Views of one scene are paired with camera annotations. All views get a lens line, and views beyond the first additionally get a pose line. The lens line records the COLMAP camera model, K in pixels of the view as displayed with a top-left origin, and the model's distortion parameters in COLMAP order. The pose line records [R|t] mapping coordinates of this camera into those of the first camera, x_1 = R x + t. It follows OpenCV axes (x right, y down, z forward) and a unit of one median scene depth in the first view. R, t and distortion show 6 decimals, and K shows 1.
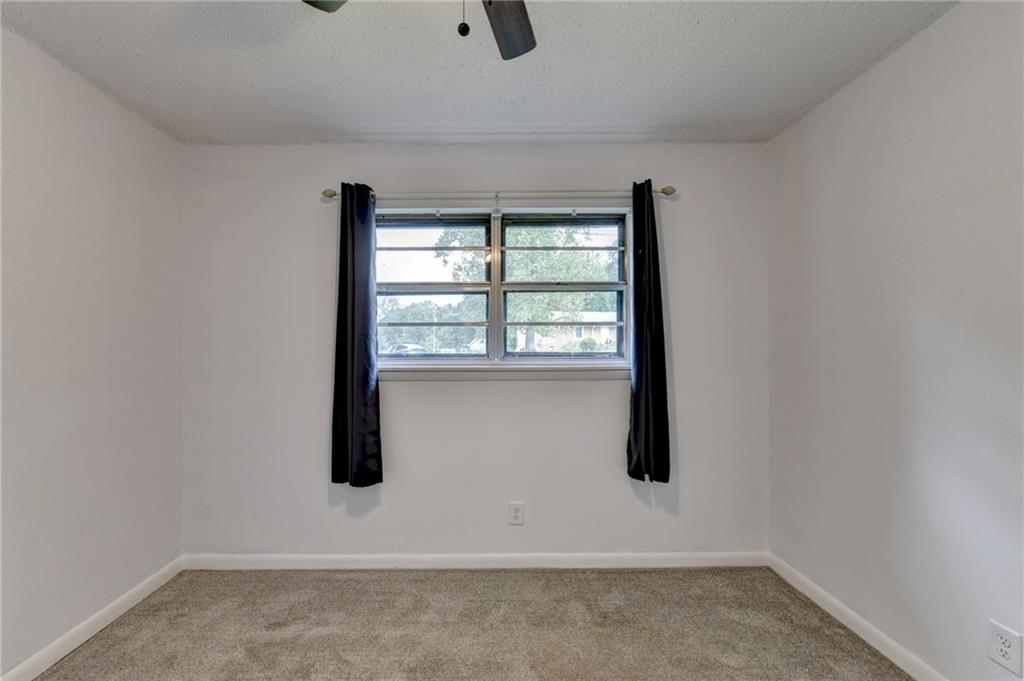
lens RADIAL K [[433.5, 0, 502.5], [0, 433.5, 346.2], [0, 0, 1]] dist [-0.004575, -0.000863]
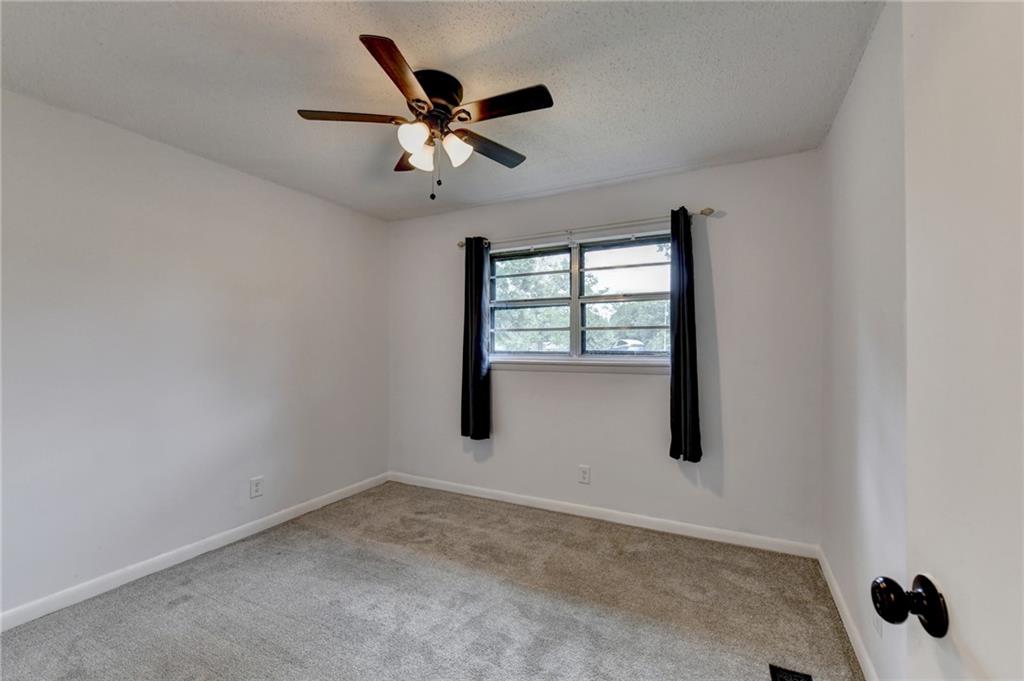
lens RADIAL K [[426.2, 0, 516.0], [0, 426.2, 346.8], [0, 0, 1]] dist [-0.001371, -0.000342]
pose [[0.892558, 0.004475, -0.450911, 0.441863], [0.000208, 0.999947, 0.010336, -0.012008], [0.450933, -0.009319, 0.892509, -0.241454]]
